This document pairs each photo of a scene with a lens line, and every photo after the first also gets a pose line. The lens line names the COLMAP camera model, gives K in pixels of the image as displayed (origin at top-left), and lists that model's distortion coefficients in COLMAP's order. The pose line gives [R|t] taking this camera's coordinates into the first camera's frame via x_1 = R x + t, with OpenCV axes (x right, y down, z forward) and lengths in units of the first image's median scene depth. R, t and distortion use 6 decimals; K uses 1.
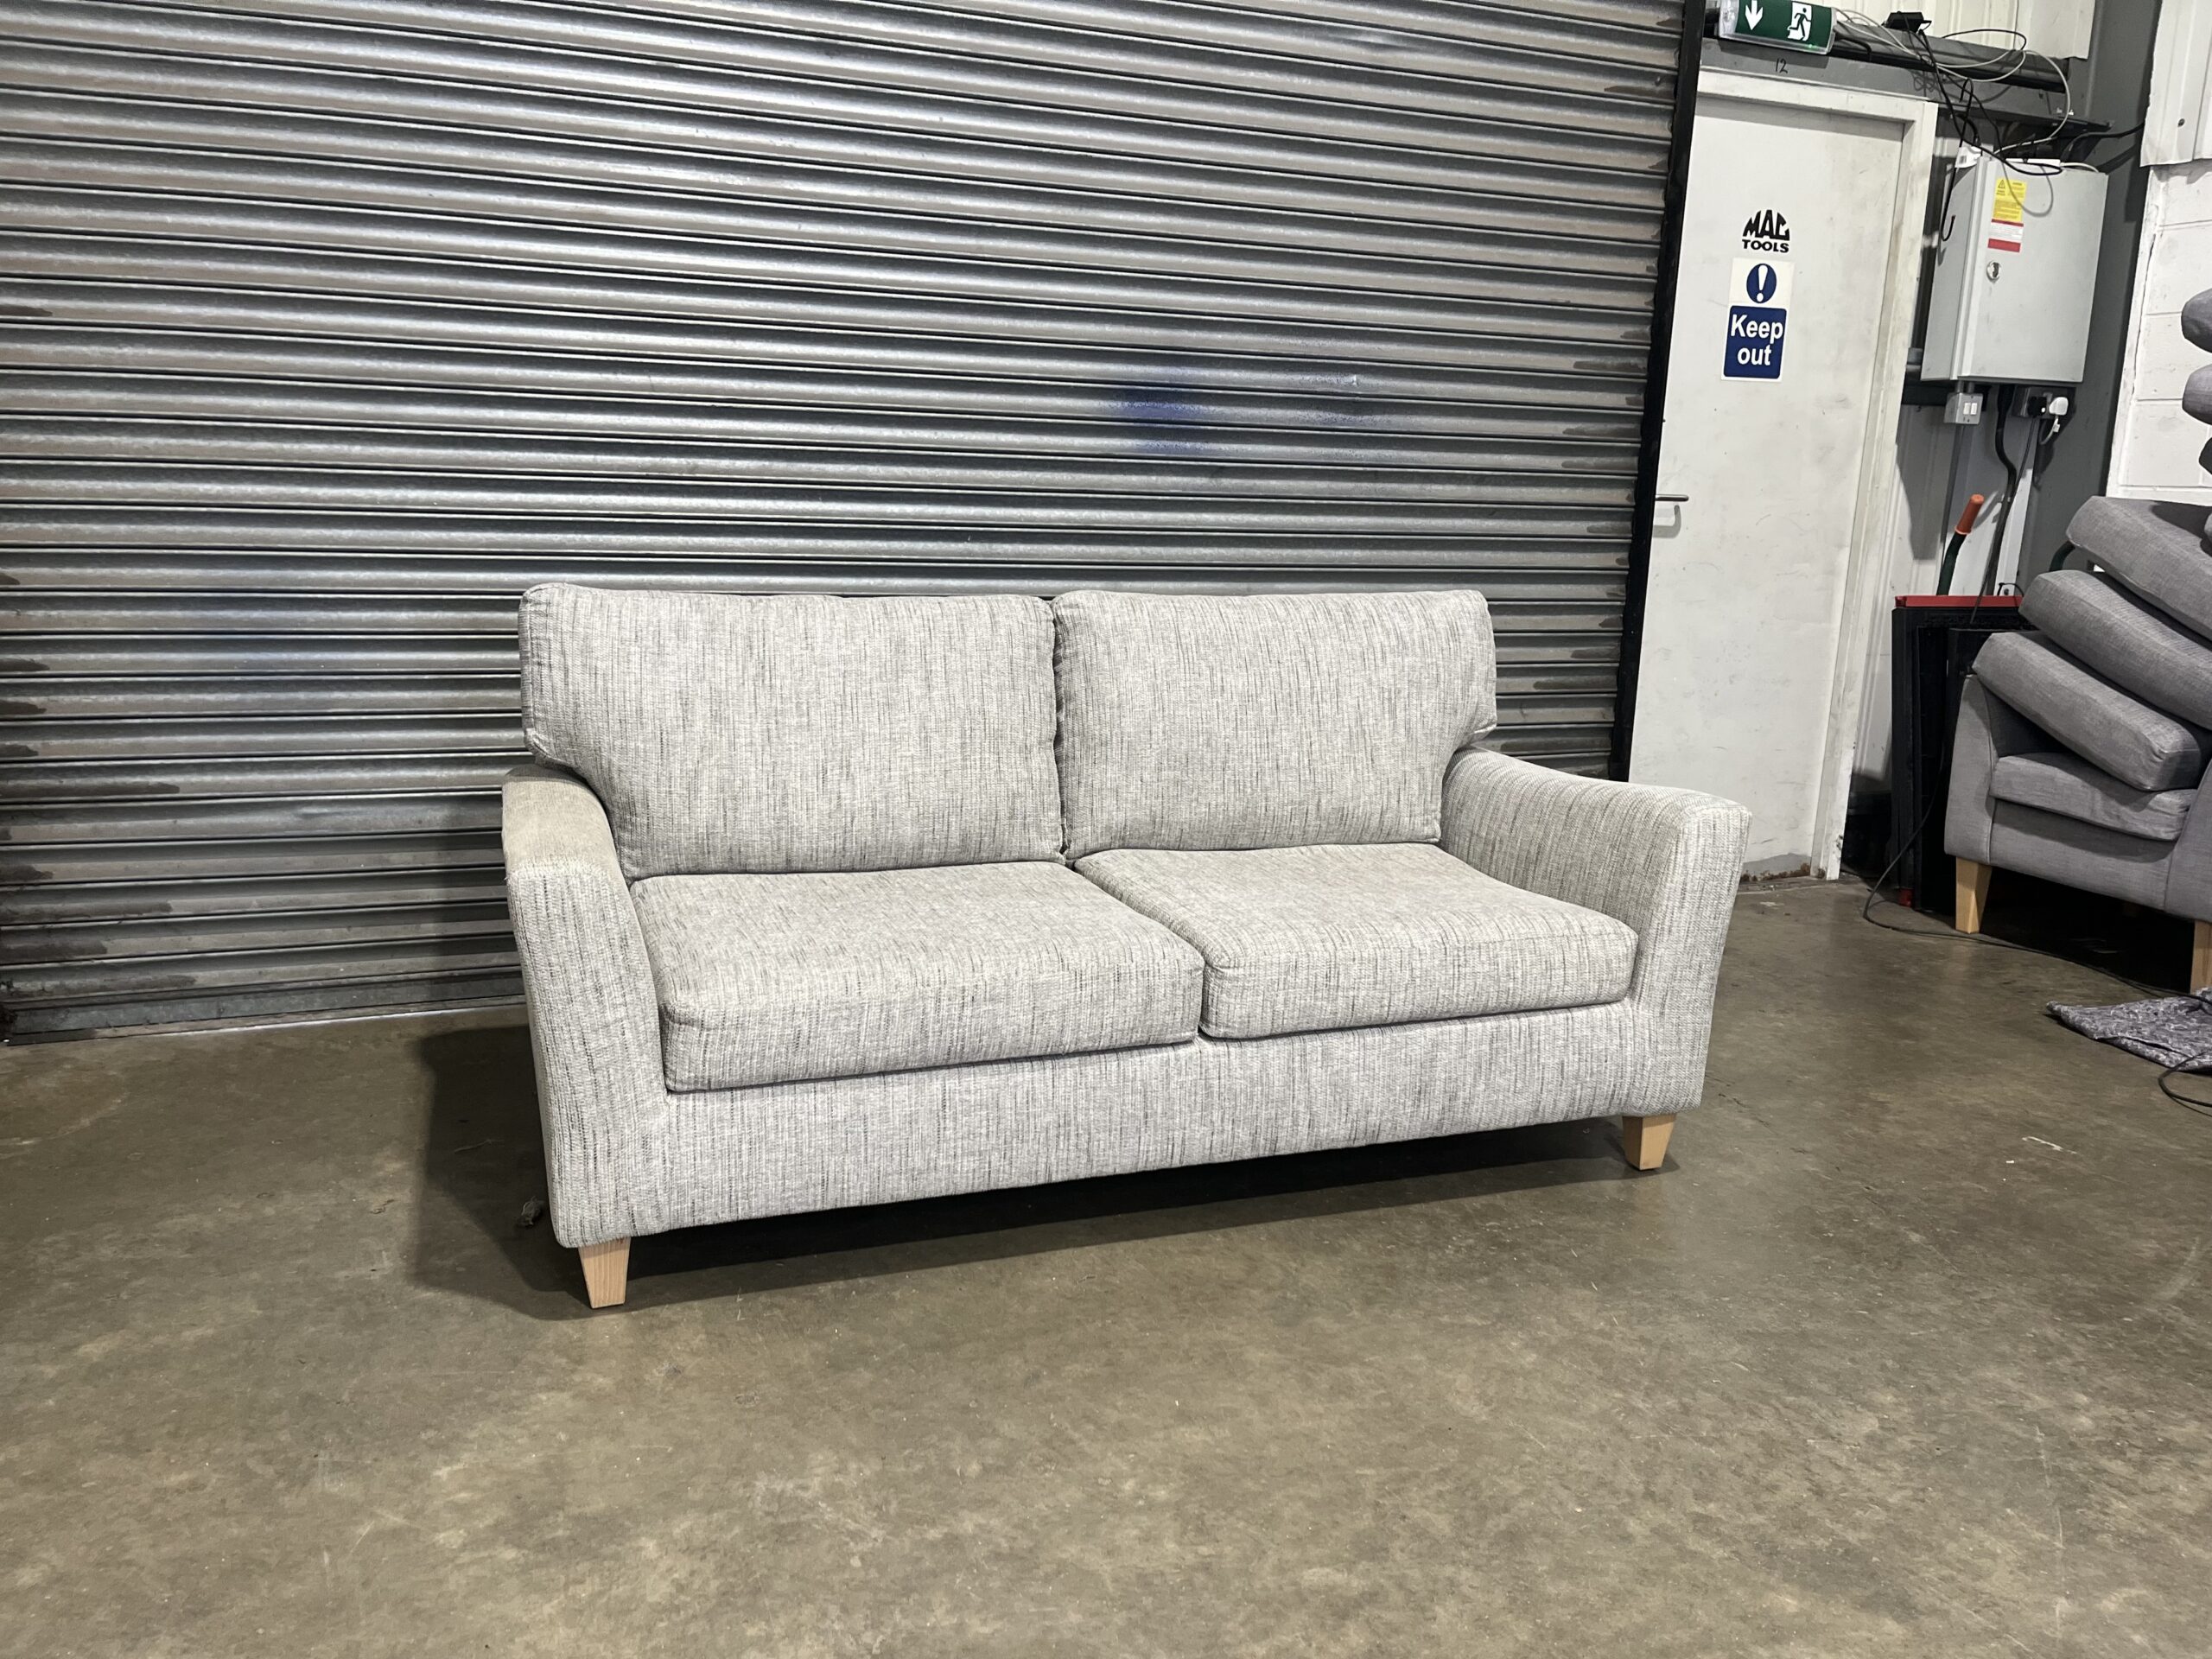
lens RADIAL K [[1695.1, 0, 1106.0], [0, 1695.1, 829.5], [0, 0, 1]] dist [0.070329, -0.105697]
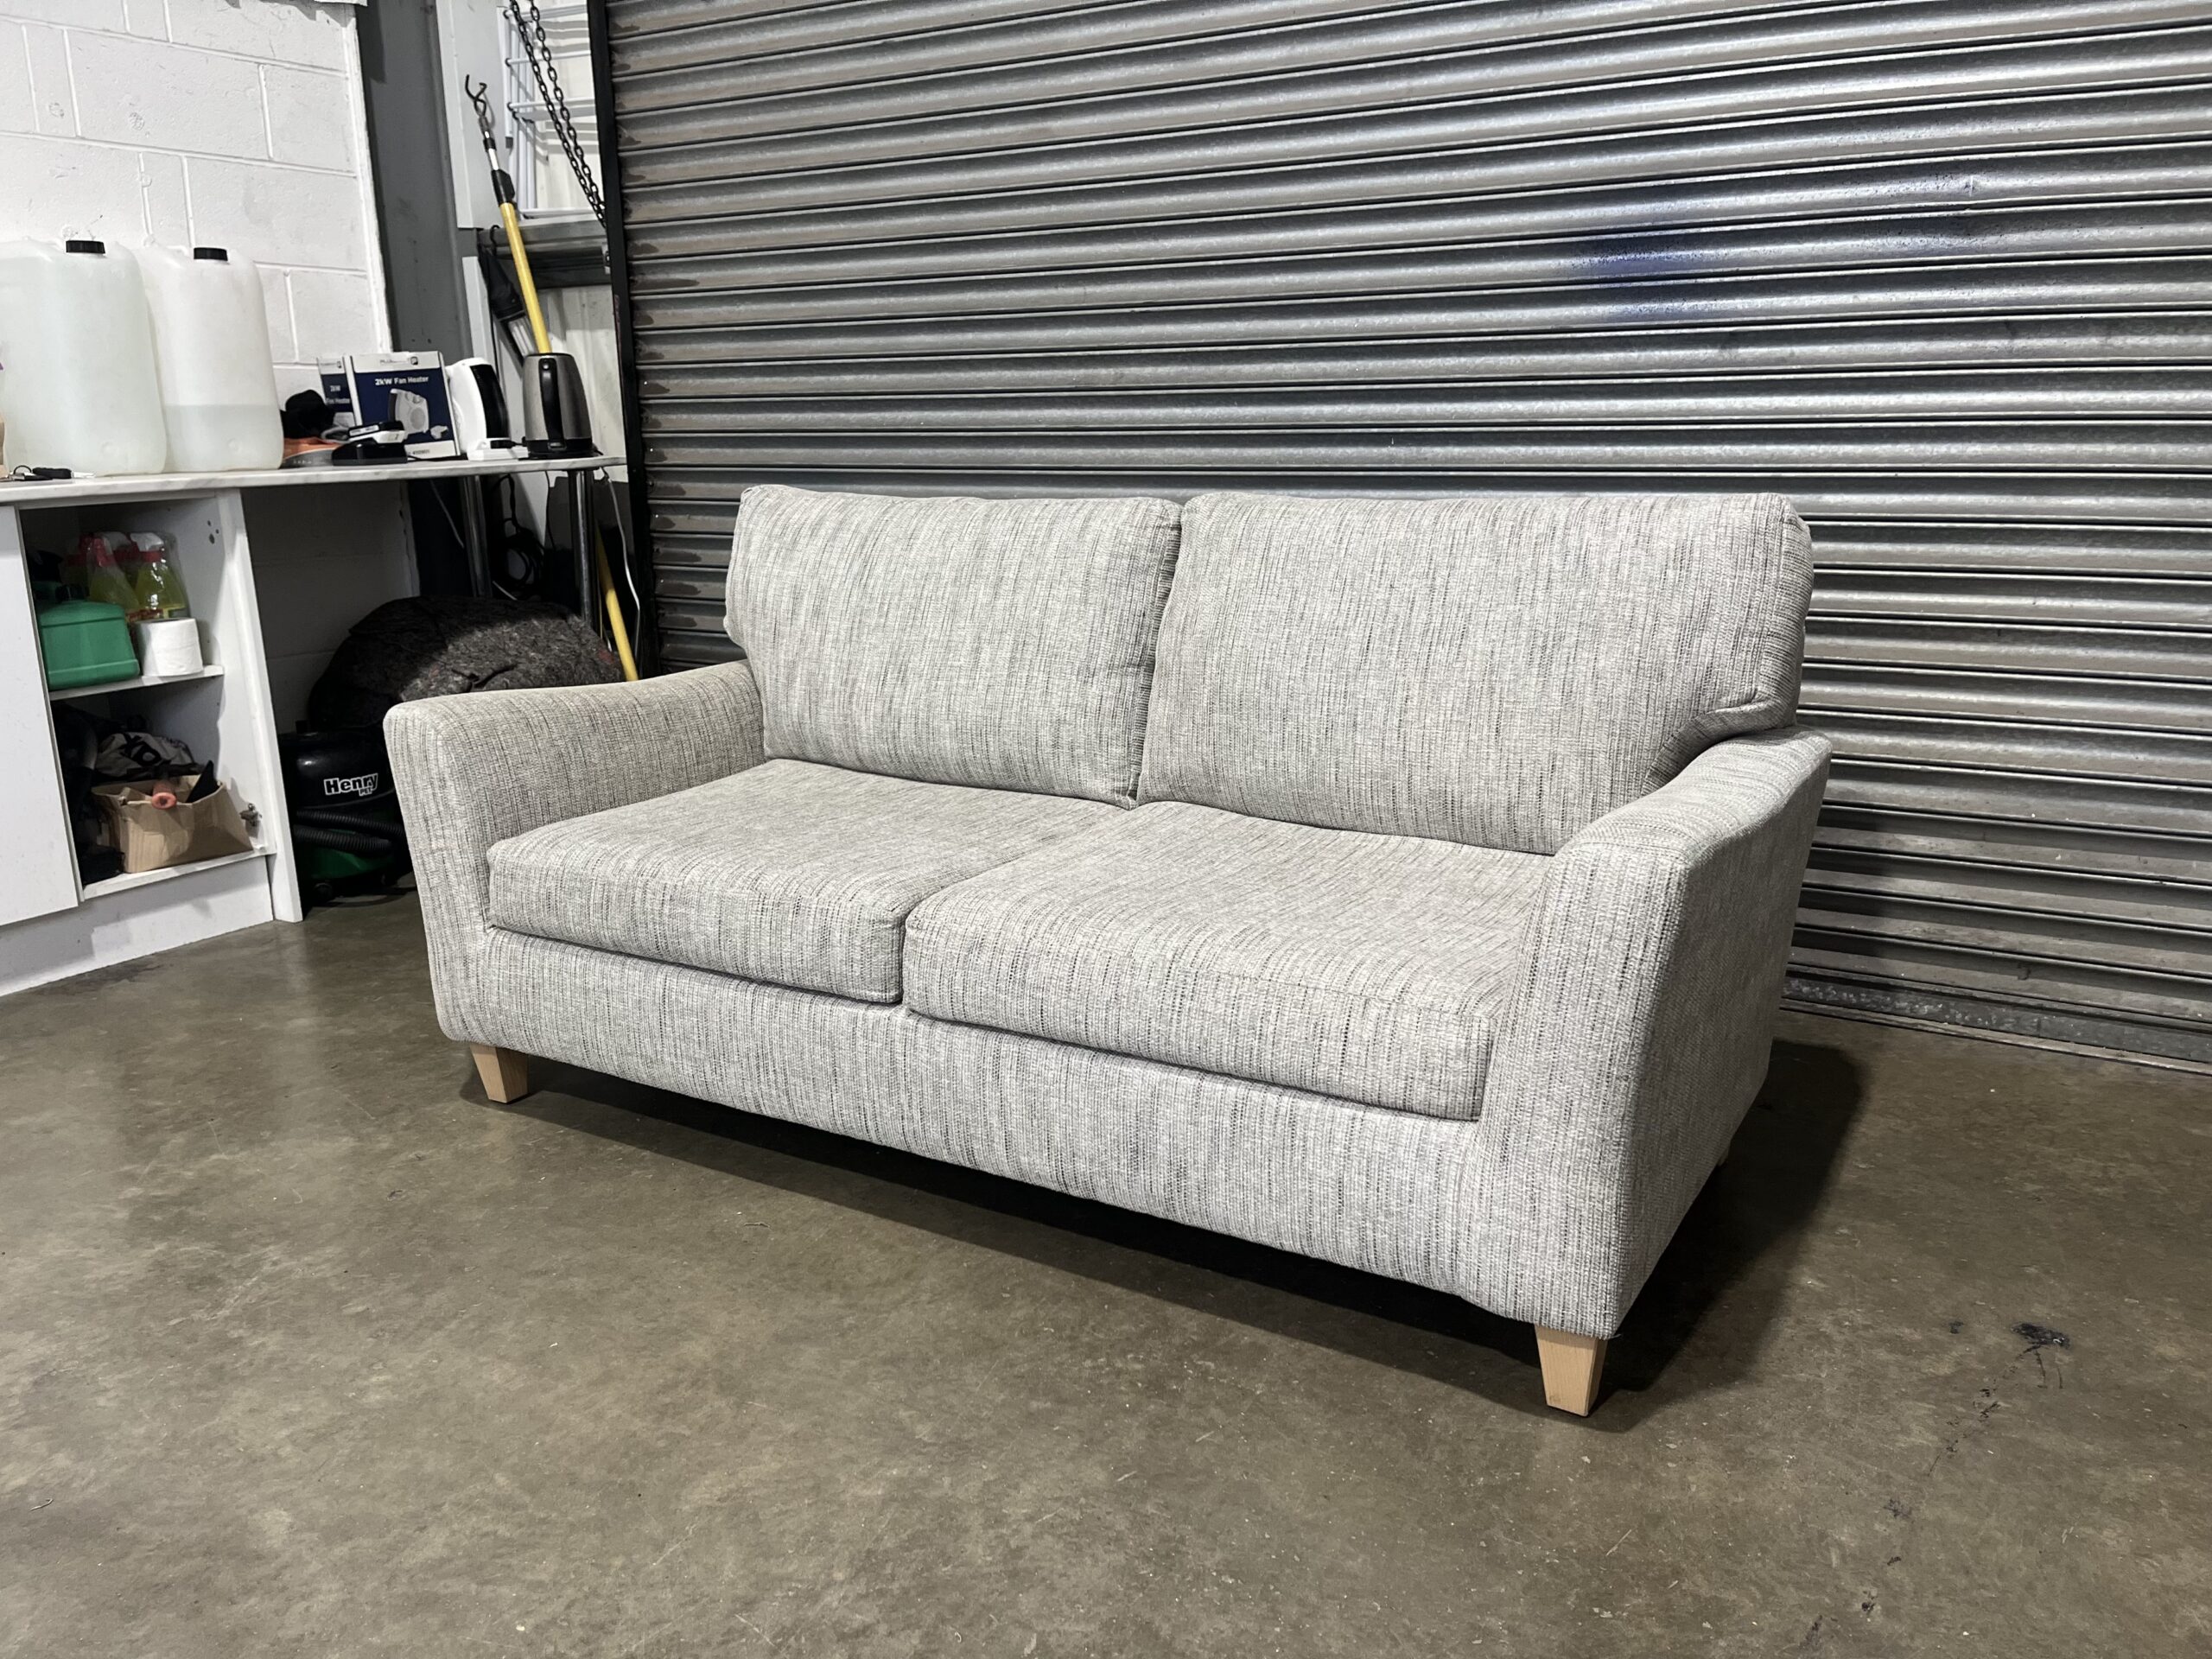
lens RADIAL K [[1692.8, 0, 1106.0], [0, 1692.8, 829.5], [0, 0, 1]] dist [0.062476, -0.082738]
pose [[0.619880, 0.145363, -0.771115, 0.694204], [-0.127561, 0.988288, 0.083760, -0.044171], [0.774259, 0.046443, 0.631162, 0.486312]]
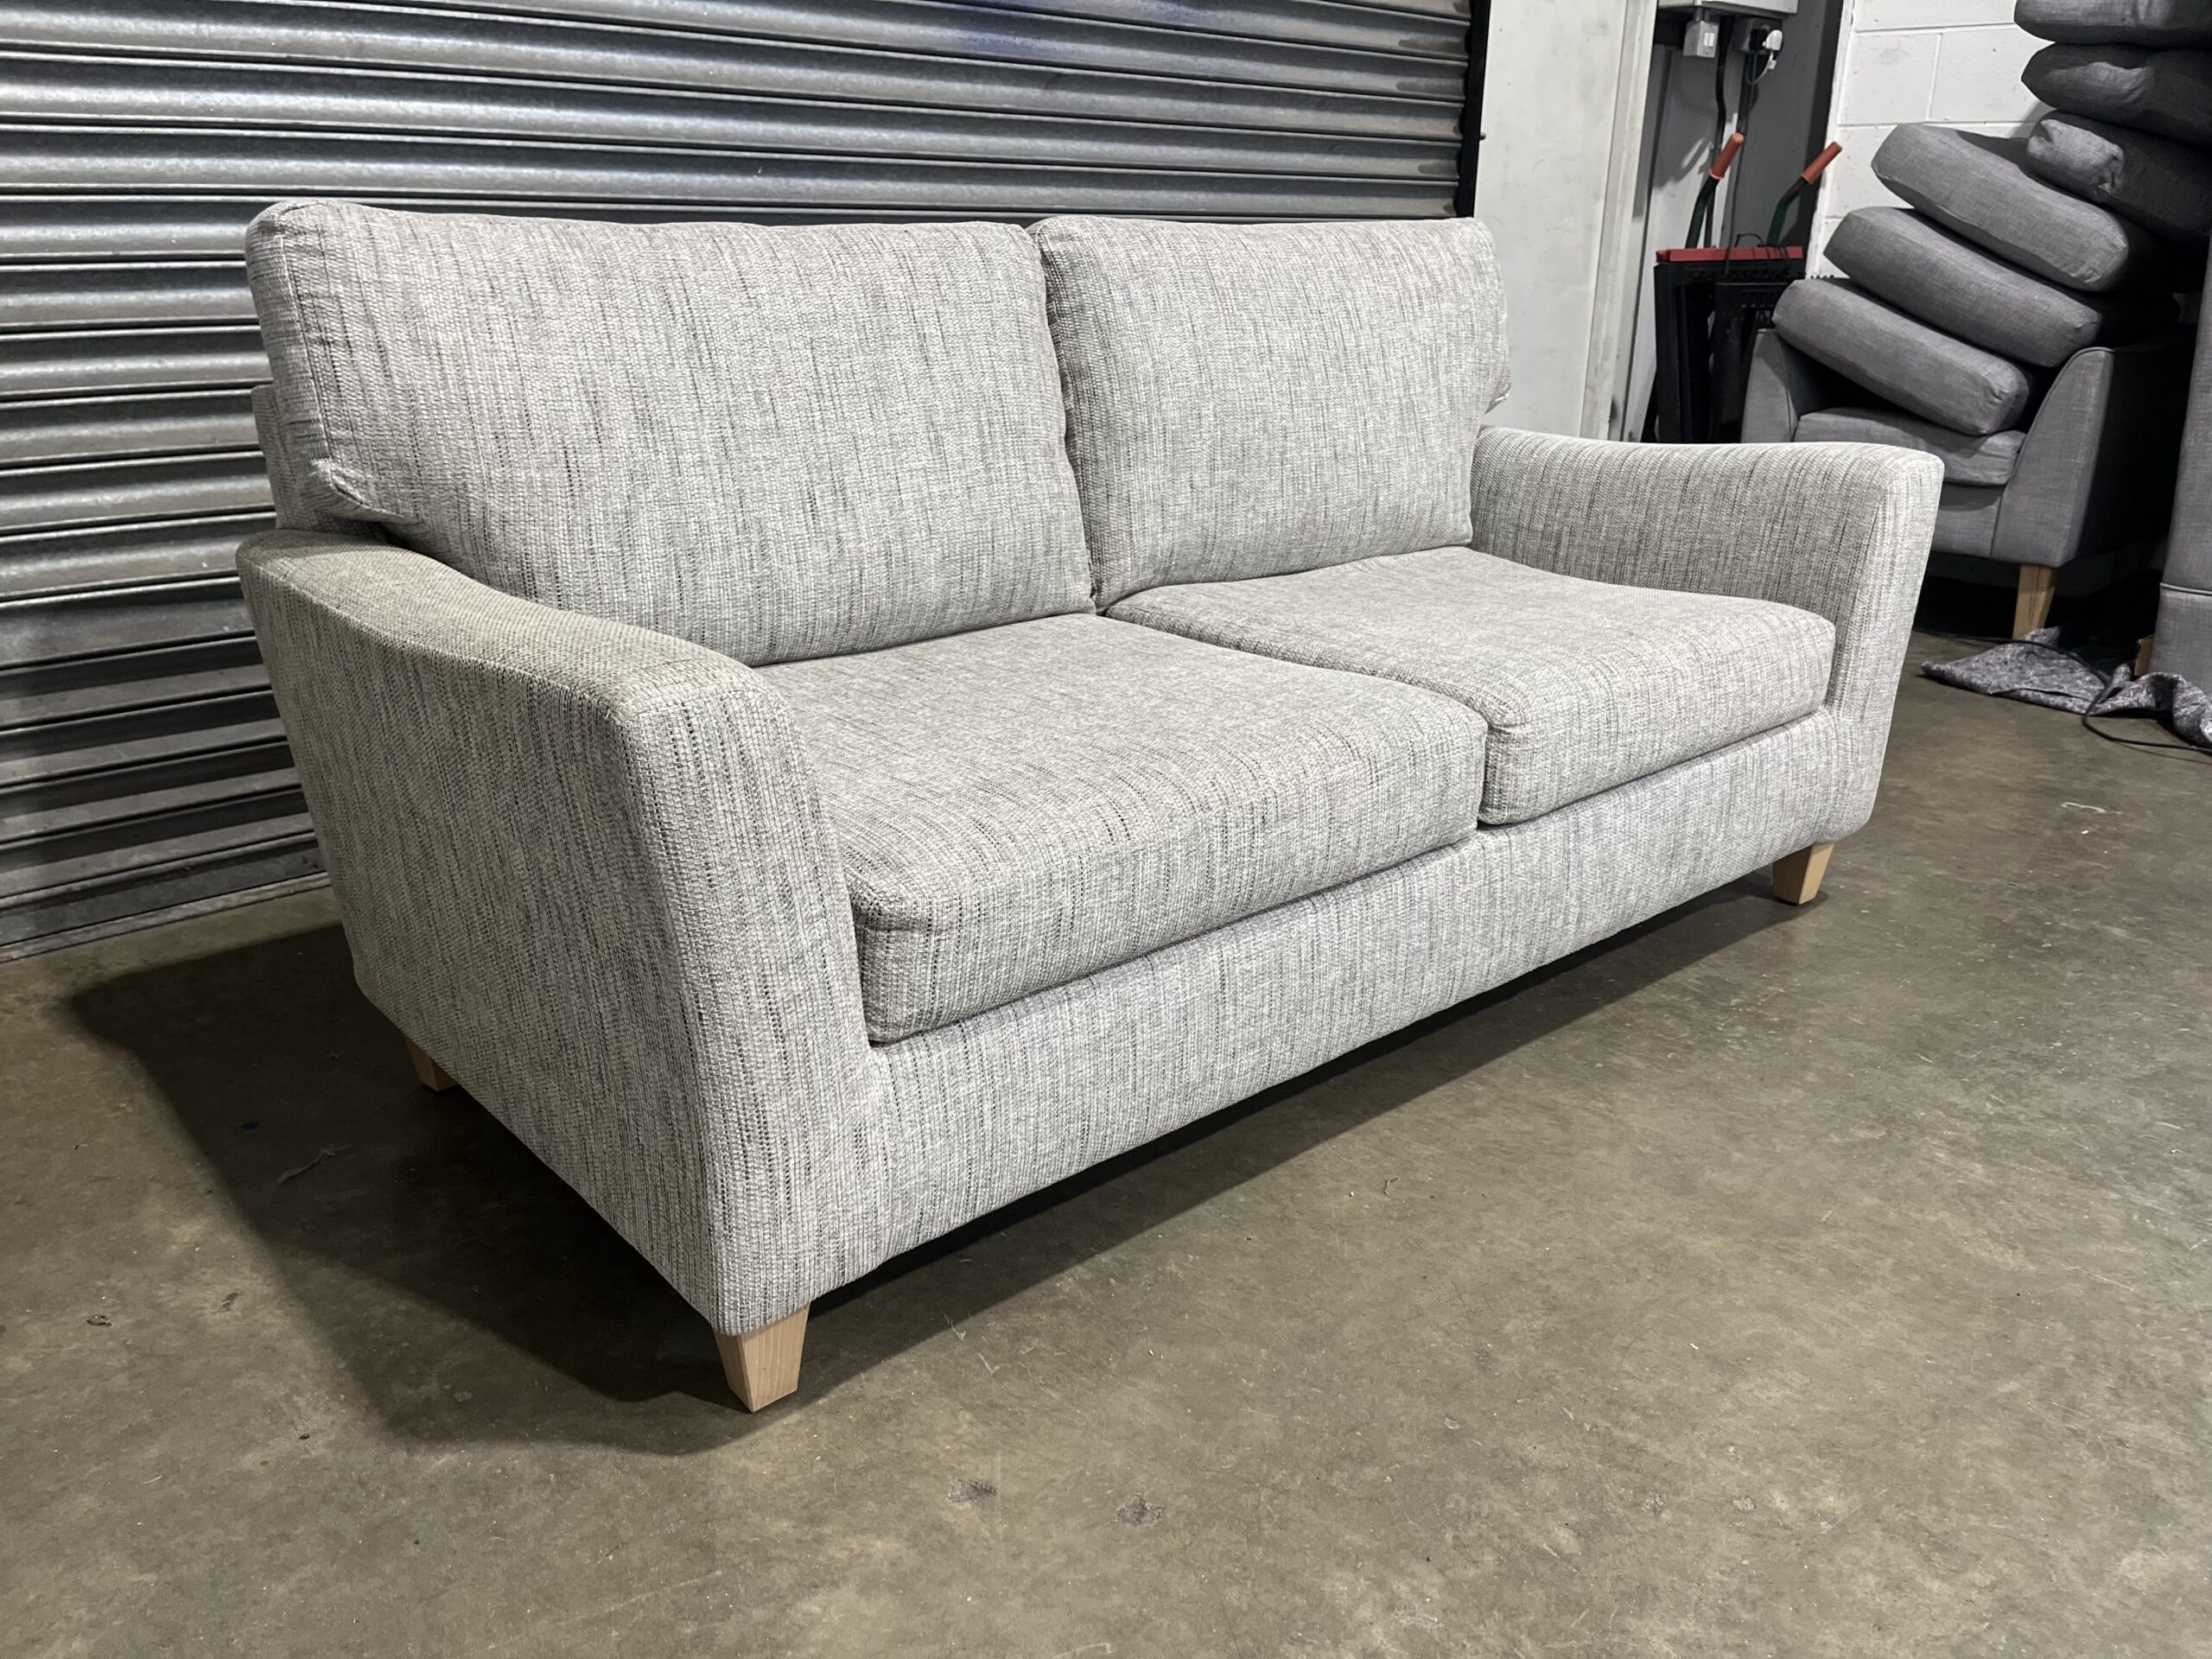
lens RADIAL K [[1700.7, 0, 1115.7], [0, 1700.7, 820.5], [0, 0, 1]] dist [0.065414, -0.100712]
pose [[0.930411, -0.139508, 0.338929, -0.297850], [0.090714, 0.983608, 0.155842, -0.005476], [-0.355114, -0.114252, 0.927815, 0.350621]]
